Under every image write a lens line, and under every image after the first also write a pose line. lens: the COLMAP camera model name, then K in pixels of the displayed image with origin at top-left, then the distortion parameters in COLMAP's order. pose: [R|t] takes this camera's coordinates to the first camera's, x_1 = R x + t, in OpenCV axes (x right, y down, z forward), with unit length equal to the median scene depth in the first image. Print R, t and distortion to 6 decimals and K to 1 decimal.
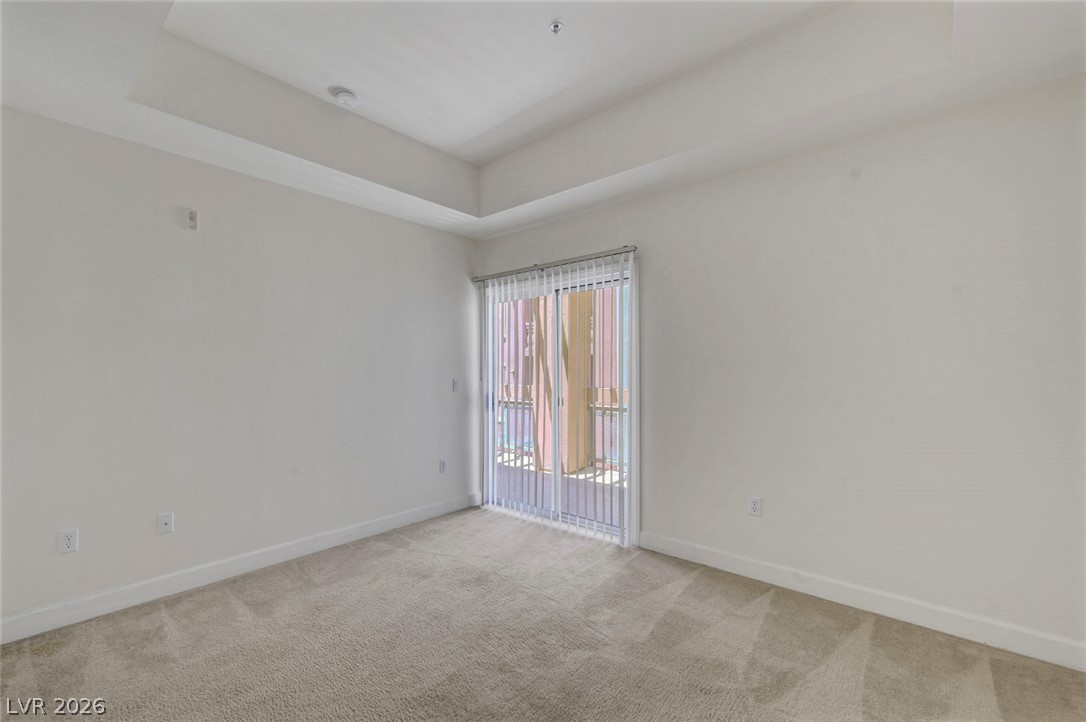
lens RADIAL K [[463.4, 0, 478.3], [0, 463.4, 360.9], [0, 0, 1]] dist [0.000202, 0.000008]
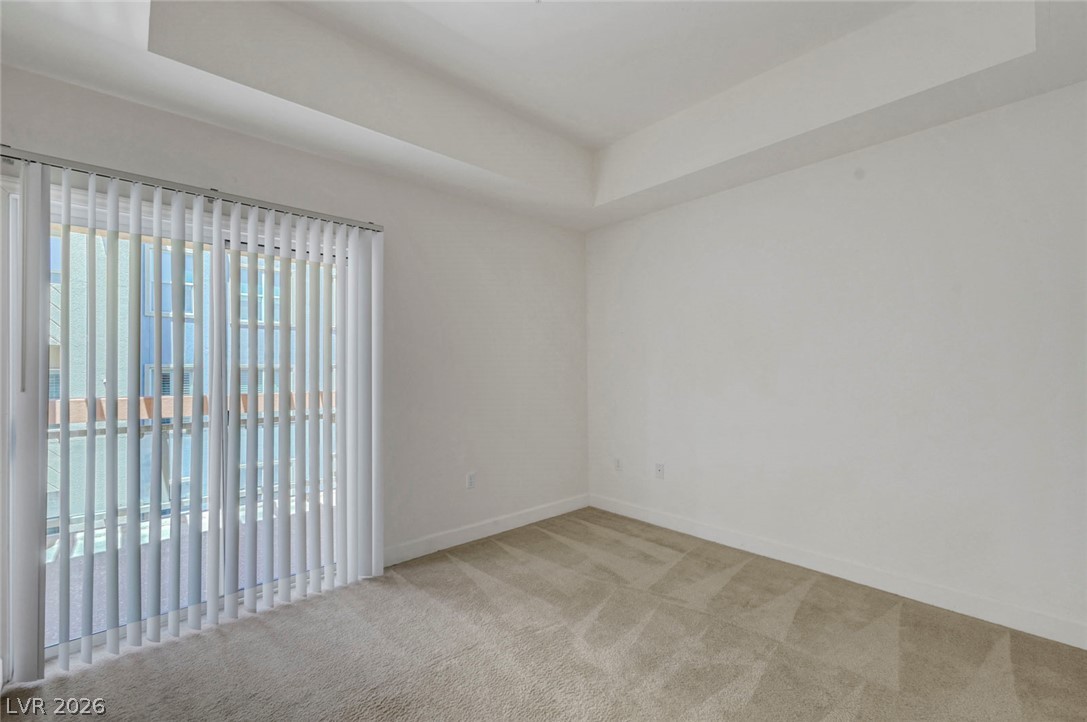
lens RADIAL K [[478.8, 0, 543.5], [0, 478.8, 361.0], [0, 0, 1]] dist [0.000227, -0.000048]
pose [[0.027937, 0.009765, 0.999562, -0.501227], [-0.021682, 0.999723, -0.009161, 0.006567], [-0.999375, -0.021416, 0.028141, 0.605447]]
